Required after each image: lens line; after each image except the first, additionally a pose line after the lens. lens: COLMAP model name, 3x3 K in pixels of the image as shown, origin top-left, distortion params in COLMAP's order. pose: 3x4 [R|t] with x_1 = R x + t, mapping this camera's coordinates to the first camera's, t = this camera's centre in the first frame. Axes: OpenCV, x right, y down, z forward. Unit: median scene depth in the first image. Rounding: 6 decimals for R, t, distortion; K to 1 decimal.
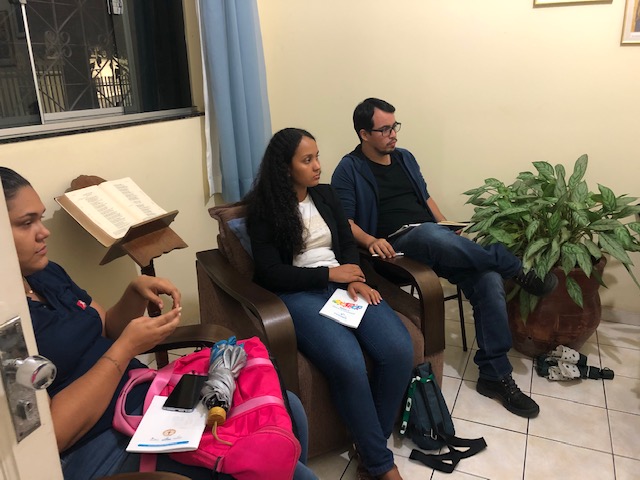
lens RADIAL K [[525.5, 0, 321.1], [0, 525.5, 237.0], [0, 0, 1]] dist [-0.009419, -0.005708]
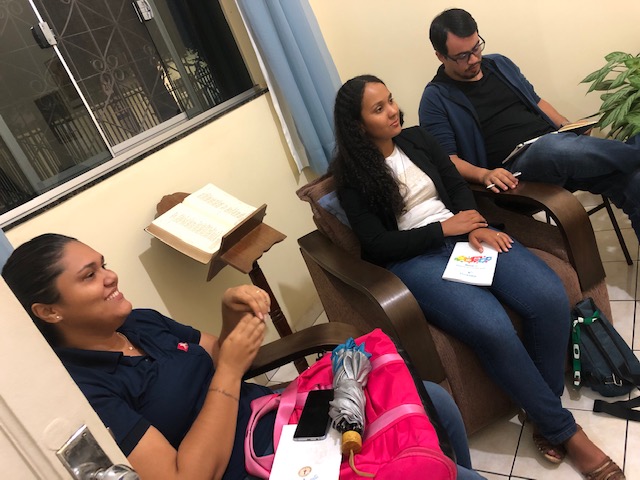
lens RADIAL K [[525.5, 0, 320.5], [0, 525.5, 243.0], [0, 0, 1]] dist [-0.009419, -0.005708]
pose [[0.934350, -0.260915, -0.242721, 0.030178], [0.287641, 0.954267, 0.081473, -0.034806], [0.210363, -0.145941, 0.966669, 0.115310]]
